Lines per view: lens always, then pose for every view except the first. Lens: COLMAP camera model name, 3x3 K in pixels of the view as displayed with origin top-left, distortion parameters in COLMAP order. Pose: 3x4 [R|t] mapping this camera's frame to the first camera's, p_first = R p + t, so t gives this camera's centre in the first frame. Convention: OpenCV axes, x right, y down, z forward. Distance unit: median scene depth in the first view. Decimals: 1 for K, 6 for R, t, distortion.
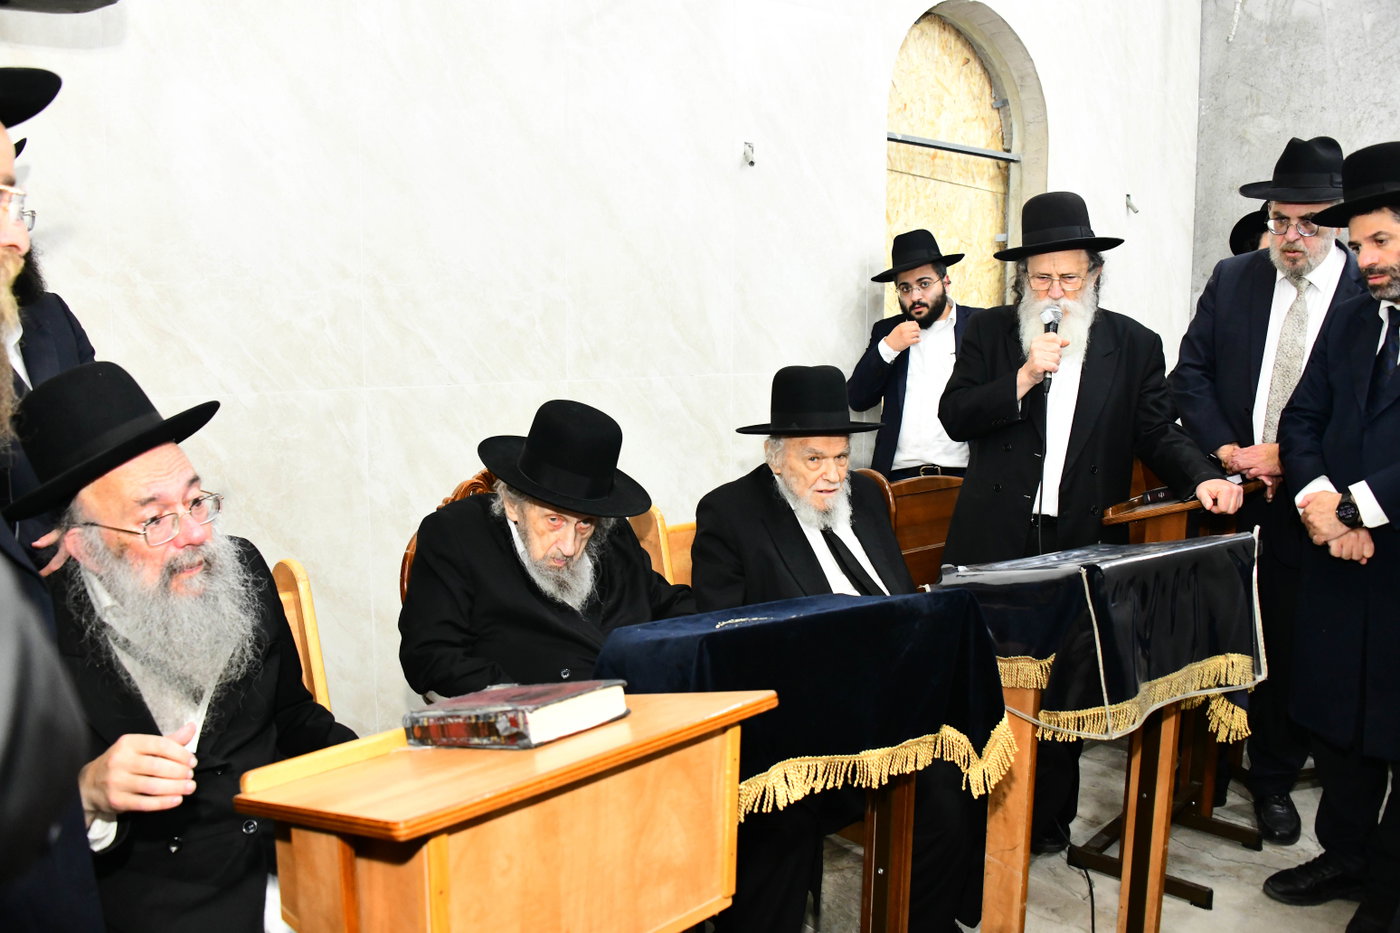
lens RADIAL K [[1127.4, 0, 699.8], [0, 1127.4, 460.6], [0, 0, 1]] dist [-0.149251, 0.097262]
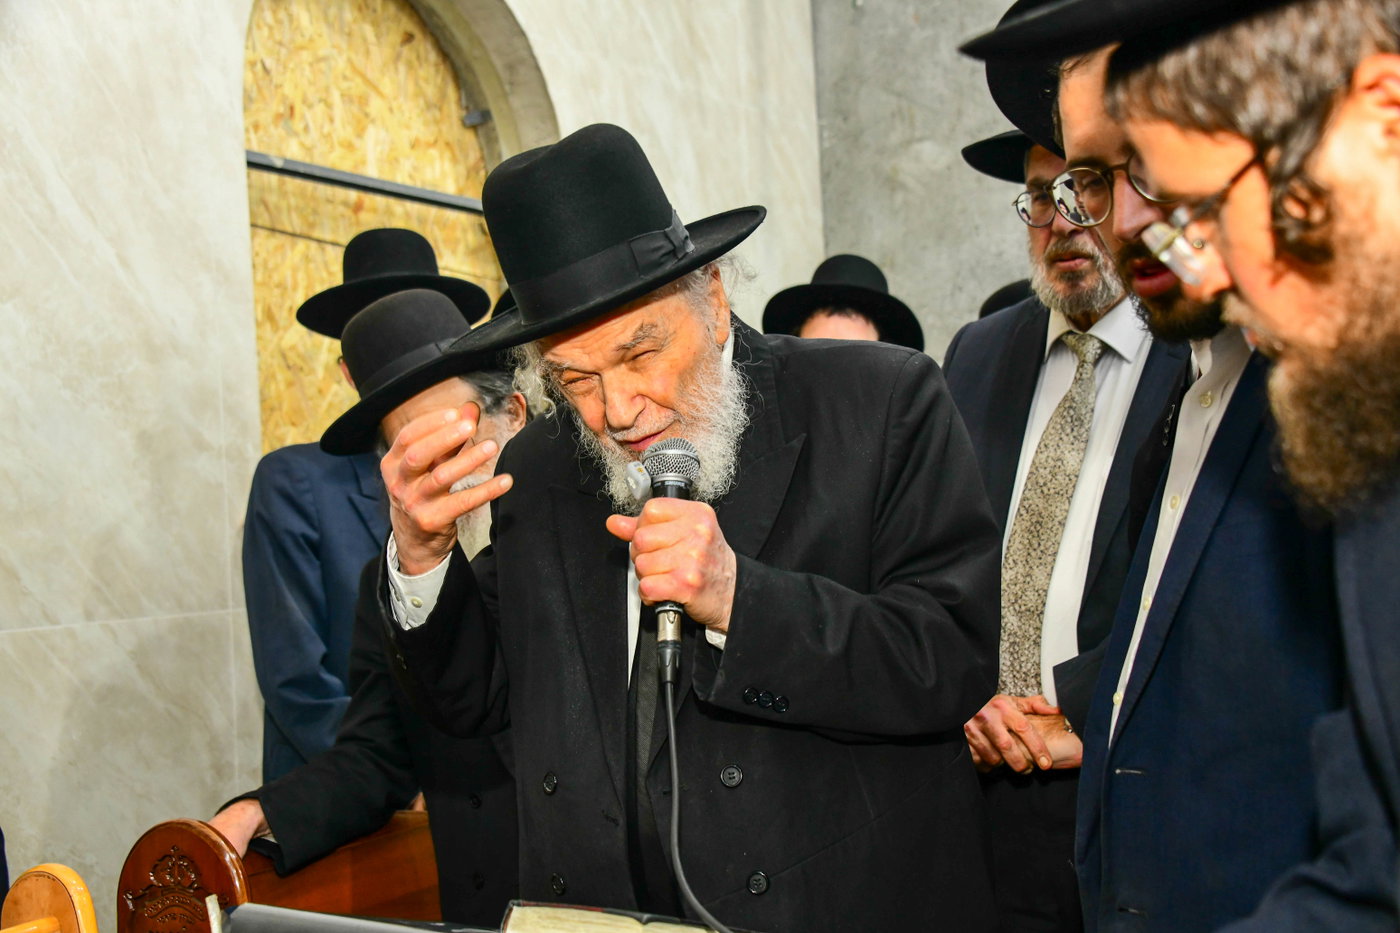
lens RADIAL K [[1739.3, 0, 687.6], [0, 1739.3, 495.3], [0, 0, 1]] dist [0.084977, 0.058102]
pose [[0.944934, -0.051822, 0.323132, 0.105181], [0.102739, 0.984439, -0.142561, 0.000739], [-0.310716, 0.167909, 0.935554, 0.232714]]
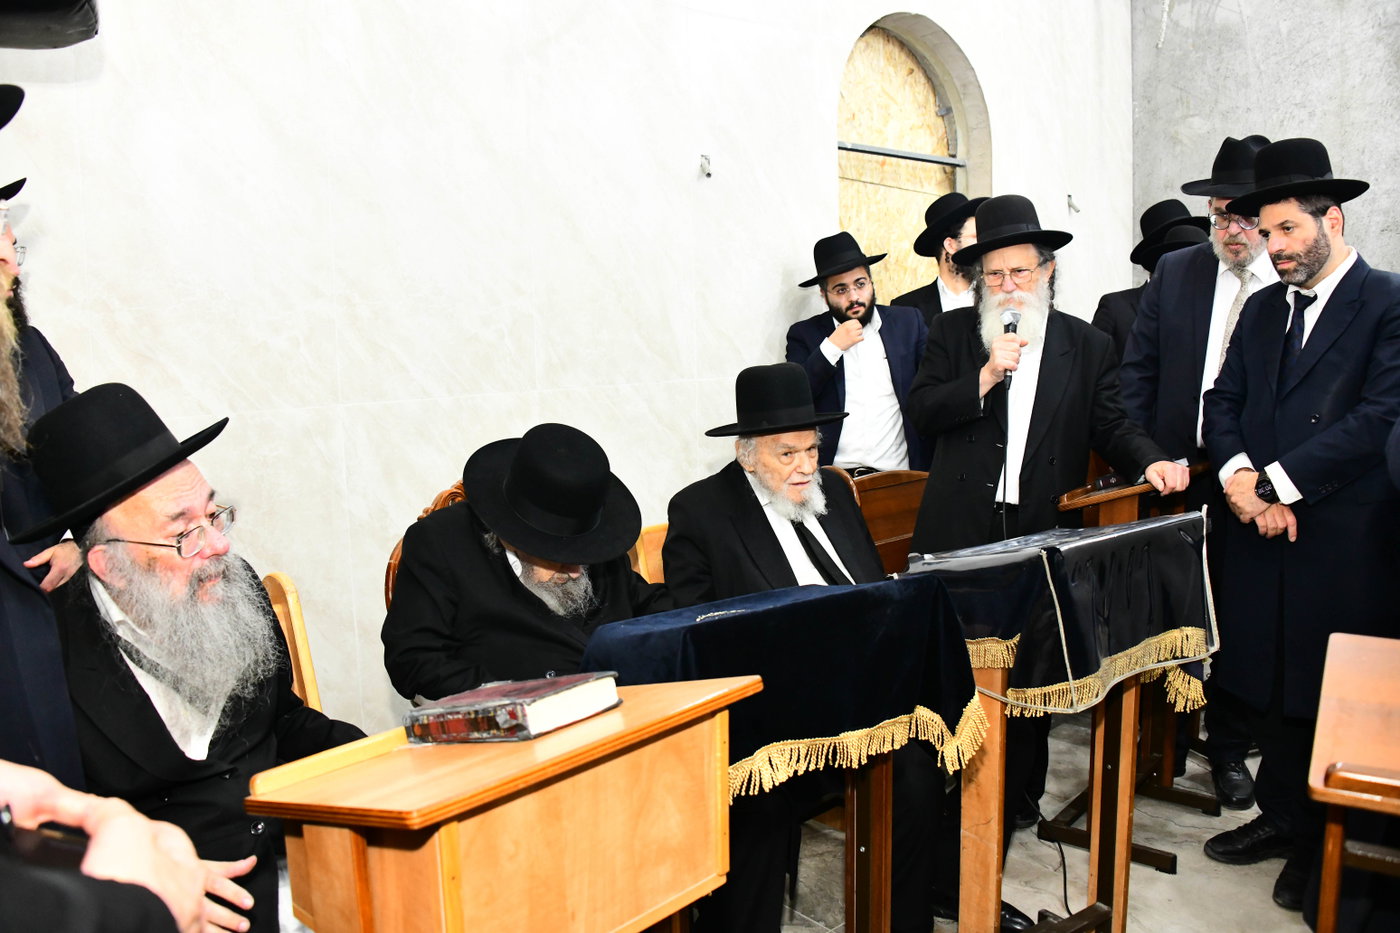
lens RADIAL K [[1104.5, 0, 706.0], [0, 1104.5, 451.9], [0, 0, 1]] dist [-0.150658, 0.074464]
pose [[0.998567, -0.035350, 0.040167, -0.005846], [0.035875, 0.999279, -0.012443, 0.002461], [-0.039698, 0.013866, 0.999115, -0.009768]]
